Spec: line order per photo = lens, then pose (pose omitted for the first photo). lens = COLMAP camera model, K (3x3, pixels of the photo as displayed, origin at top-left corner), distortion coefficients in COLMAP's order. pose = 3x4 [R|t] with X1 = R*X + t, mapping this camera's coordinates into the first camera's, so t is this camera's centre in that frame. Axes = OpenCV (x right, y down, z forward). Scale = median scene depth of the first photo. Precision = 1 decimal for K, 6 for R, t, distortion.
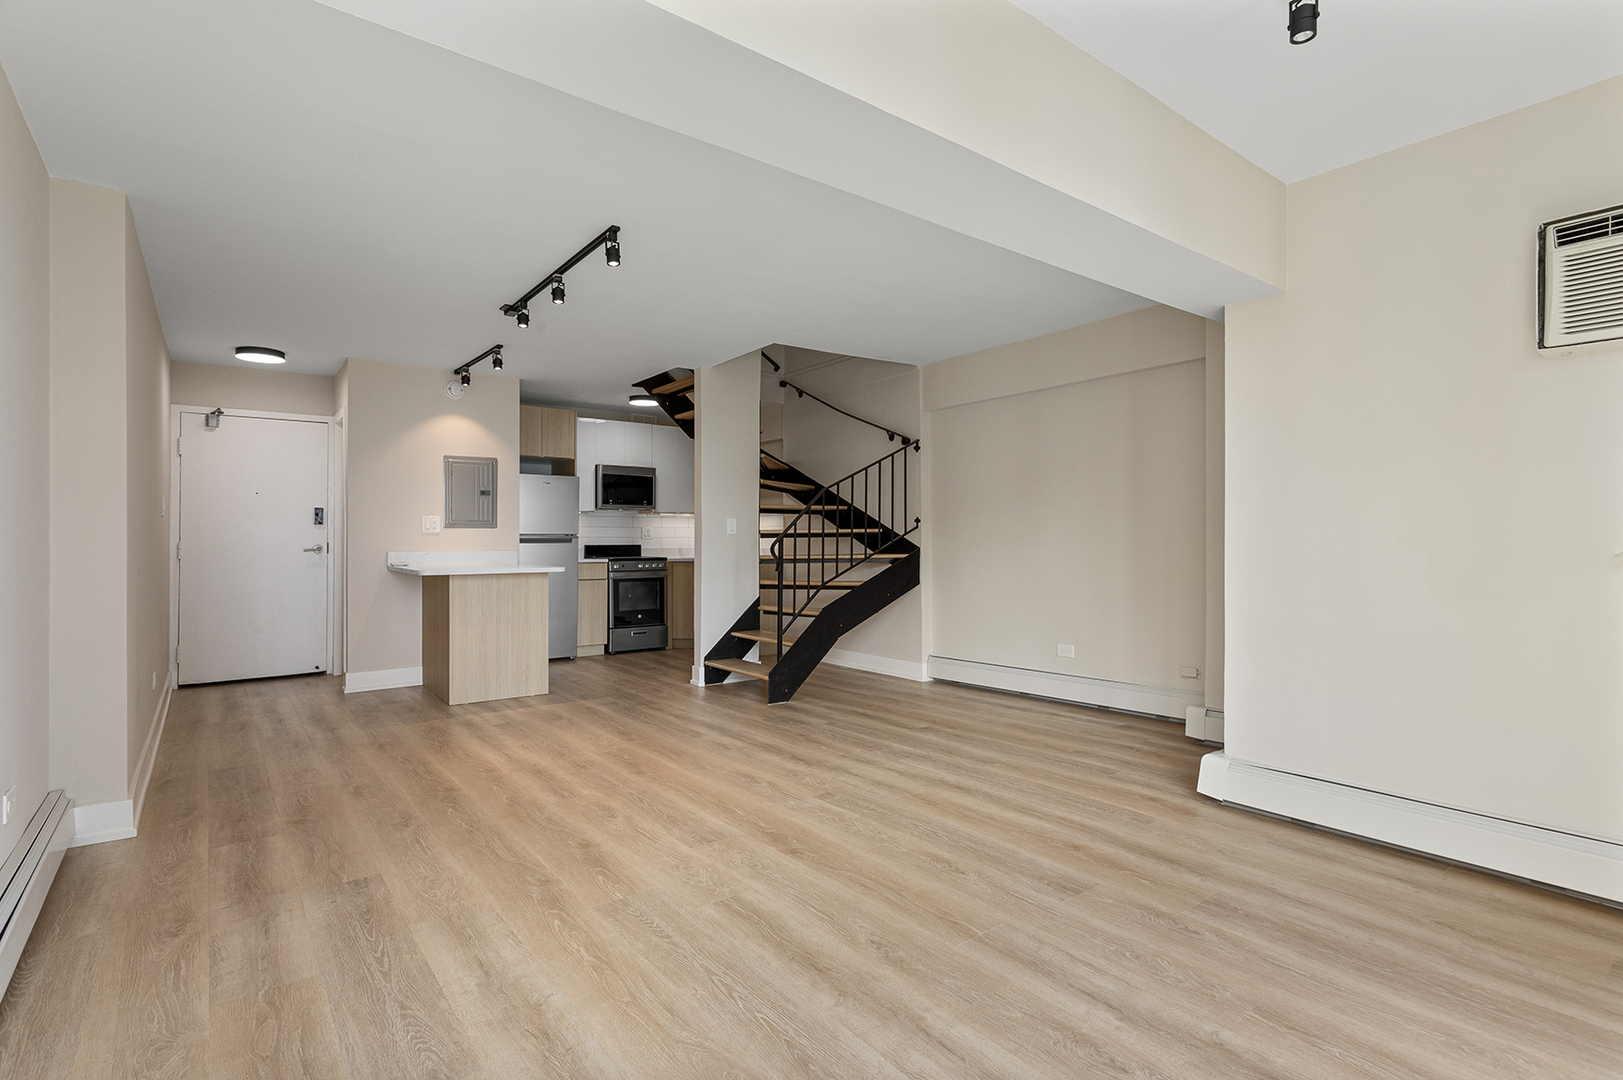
lens RADIAL K [[778.0, 0, 818.0], [0, 778.0, 541.8], [0, 0, 1]] dist [0.001457, 0.000754]
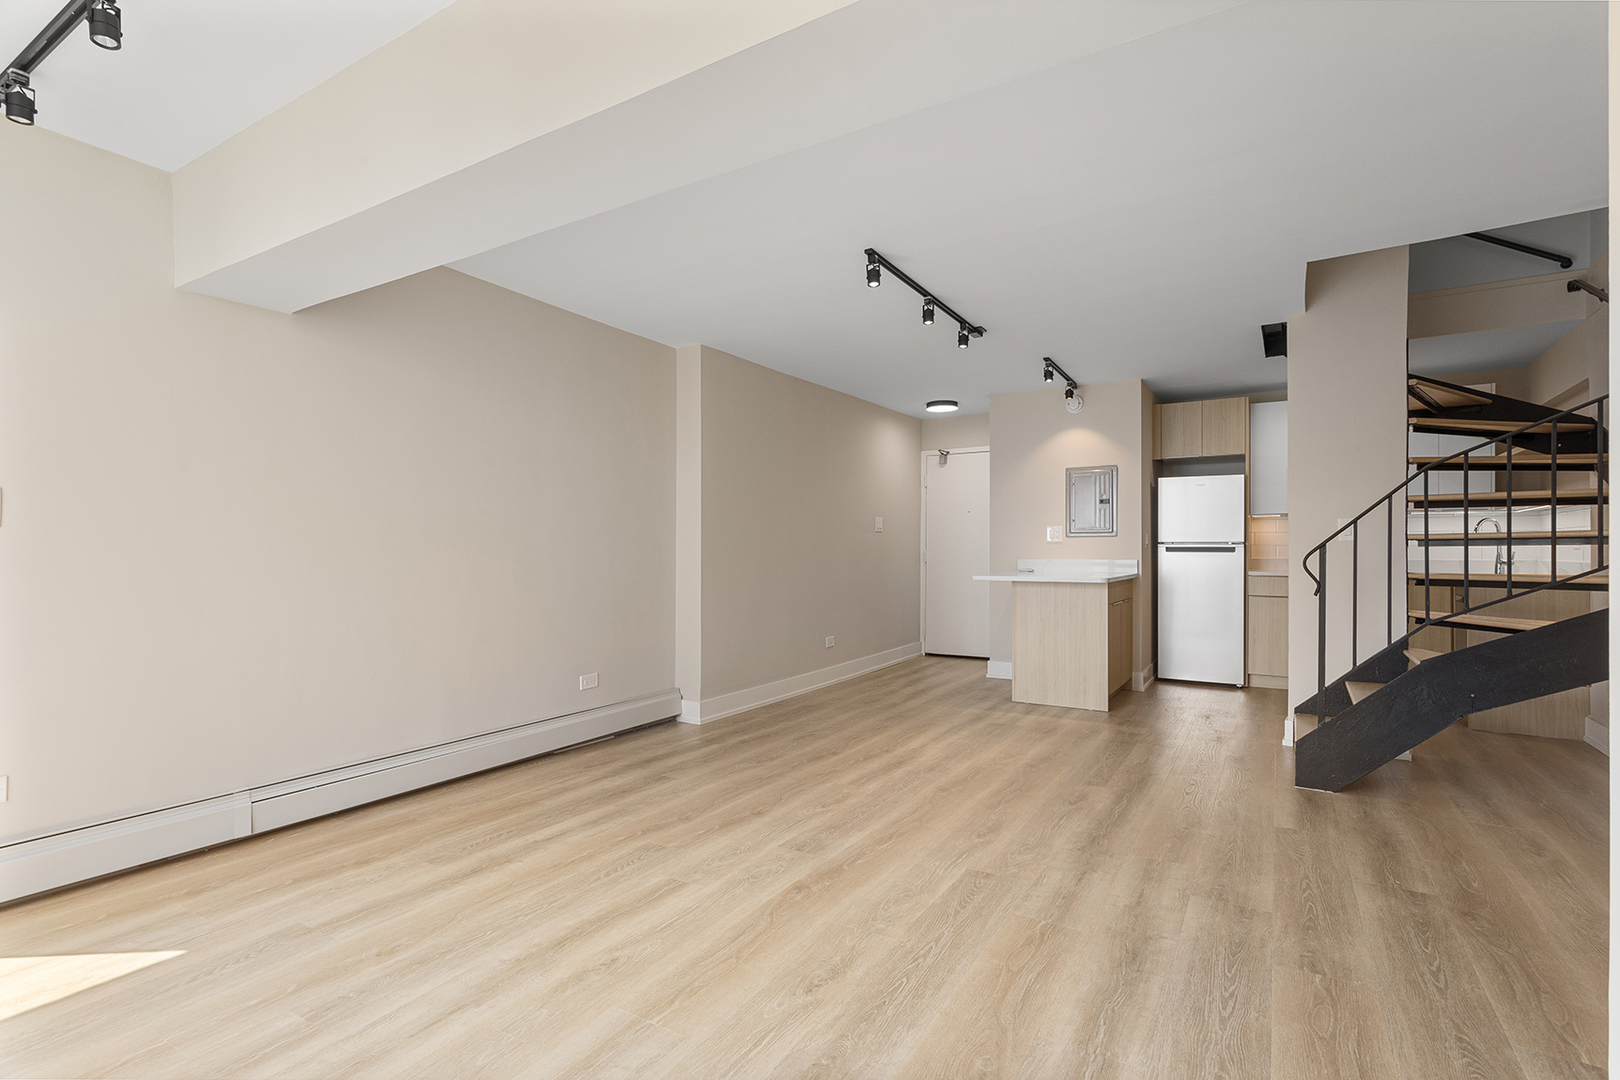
lens RADIAL K [[776.6, 0, 816.5], [0, 776.6, 541.8], [0, 0, 1]] dist [0.001457, 0.000754]
pose [[0.352423, -0.006998, -0.935815, 0.385906], [-0.002445, 0.999962, -0.008399, -0.001830], [0.935838, 0.005248, 0.352392, 0.317454]]
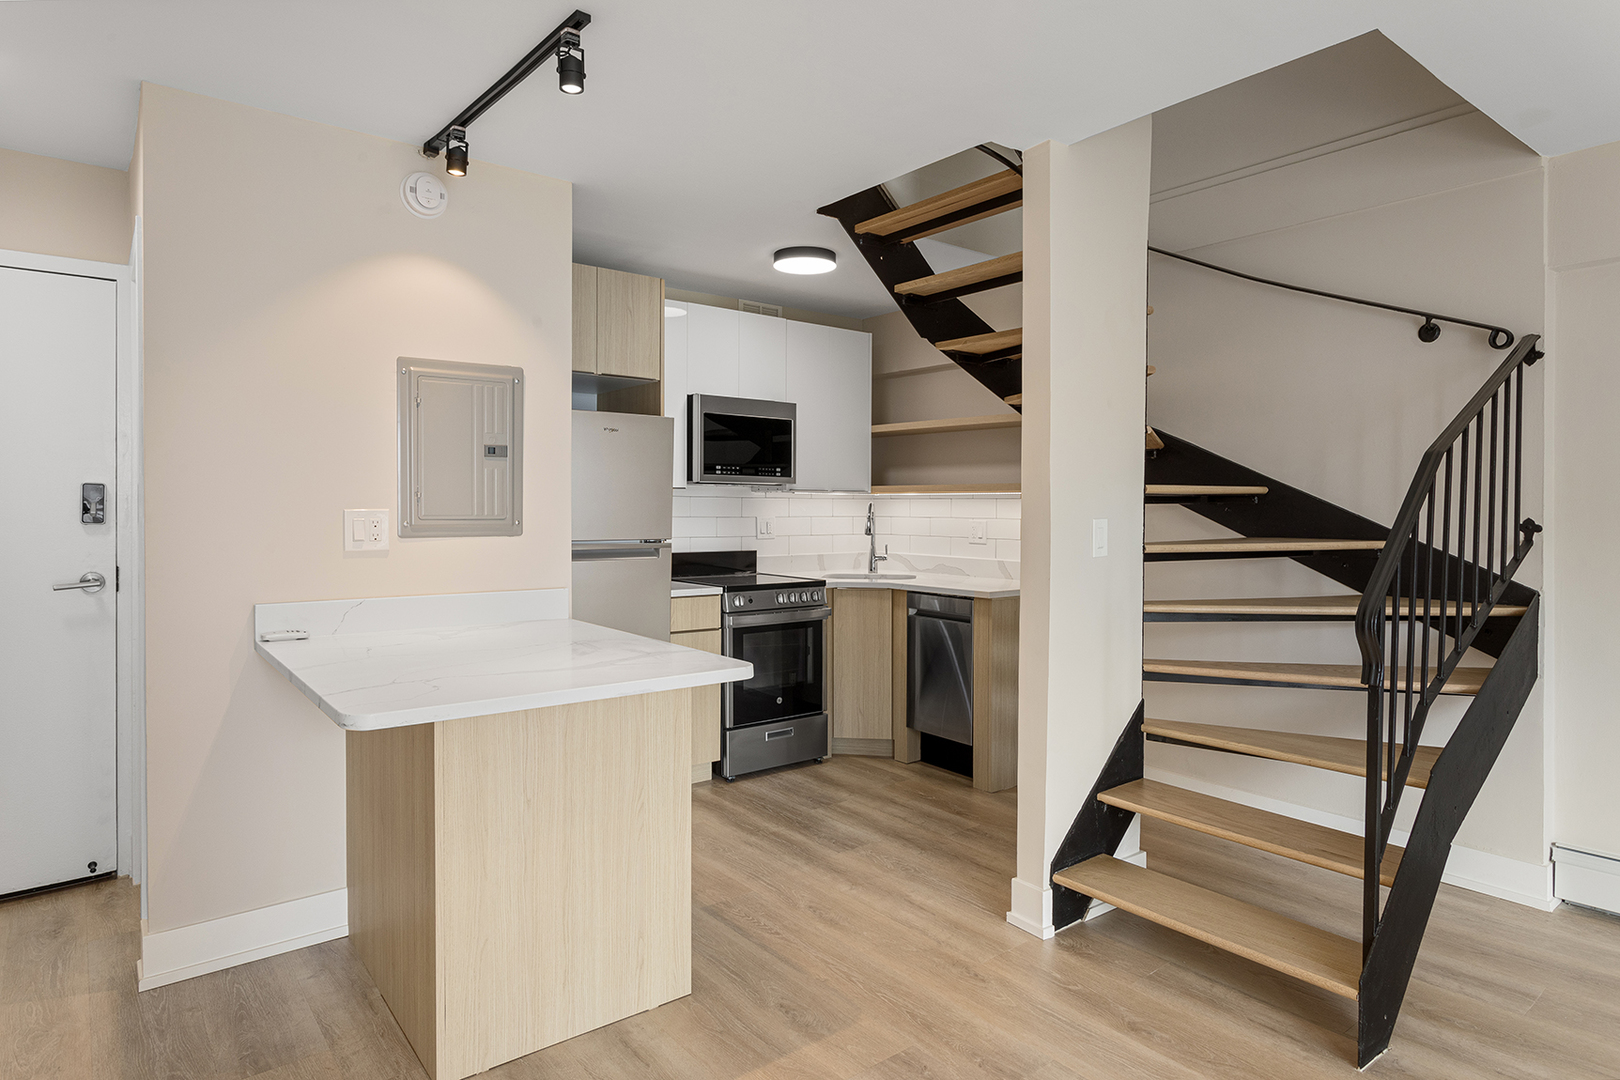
lens RADIAL K [[930.7, 0, 823.4], [0, 930.7, 533.1], [0, 0, 1]] dist [-0.004839, -0.000051]
pose [[0.999727, 0.007985, 0.021980, -0.274028], [-0.008586, 0.999588, 0.027405, -0.035662], [-0.021752, -0.027587, 0.999383, 0.519470]]
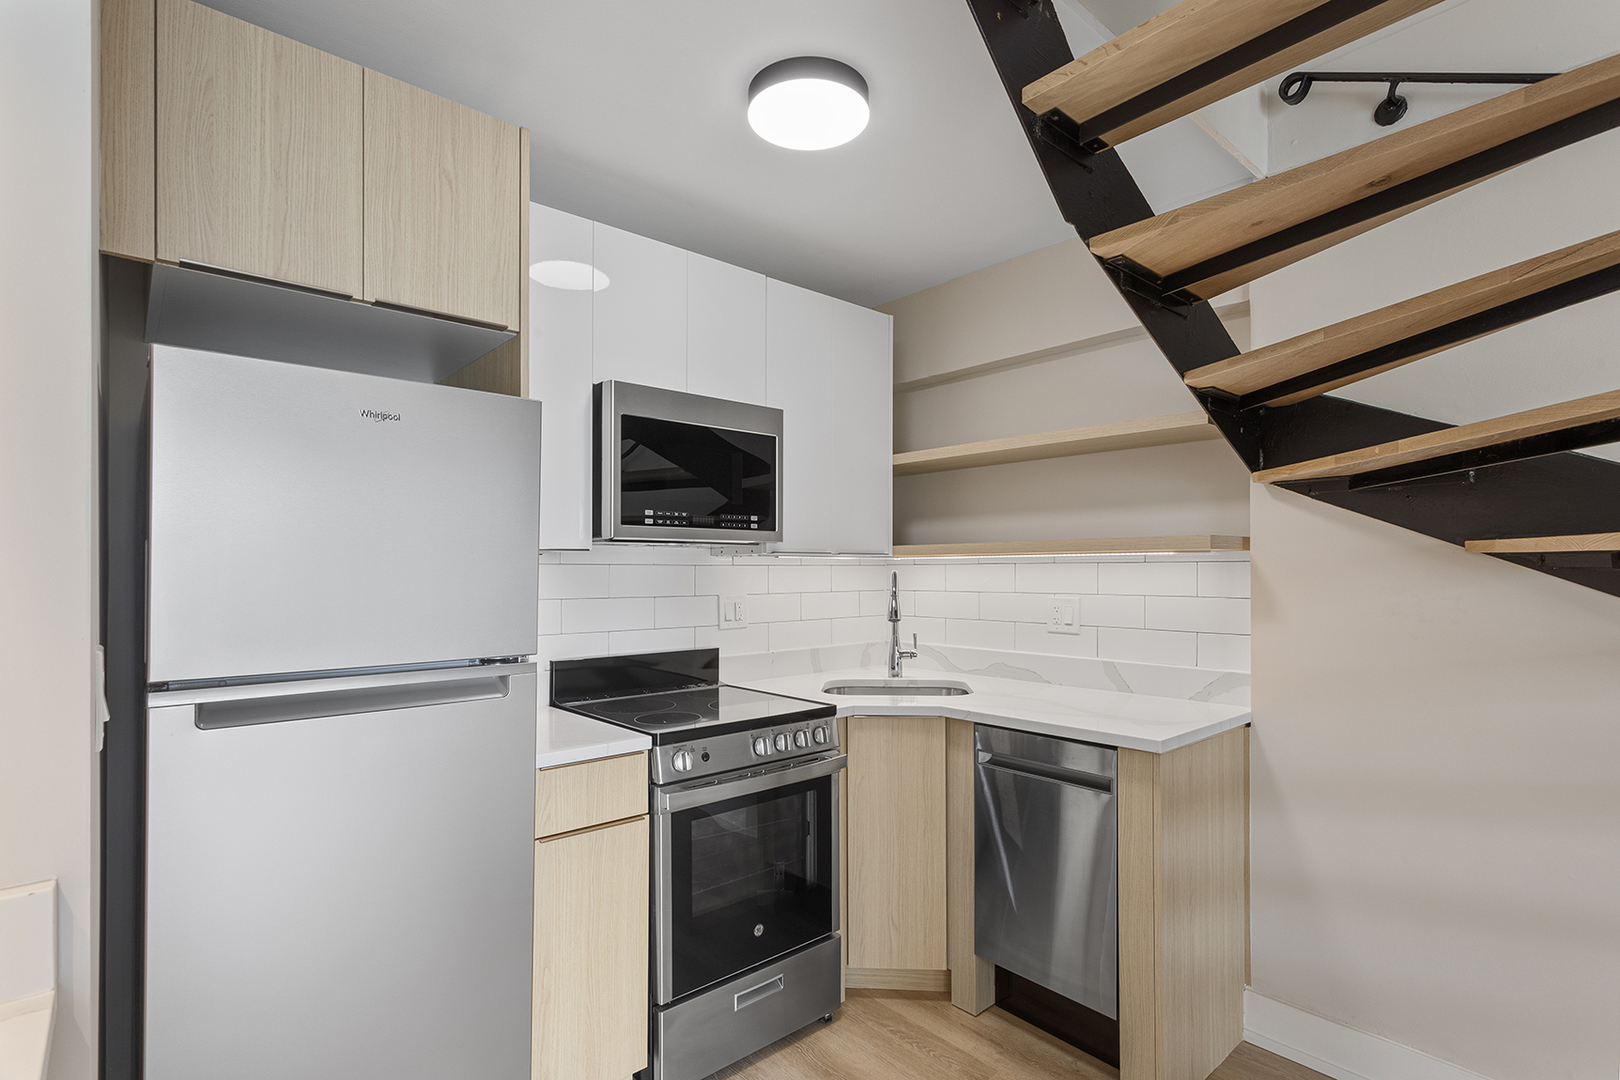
lens RADIAL K [[776.8, 0, 809.5], [0, 776.8, 570.0], [0, 0, 1]] dist [0.000379, 0.000099]
pose [[0.998371, 0.003041, 0.056966, -0.289844], [-0.003018, 0.999995, -0.000498, -0.041254], [-0.056968, 0.000326, 0.998376, 0.923539]]
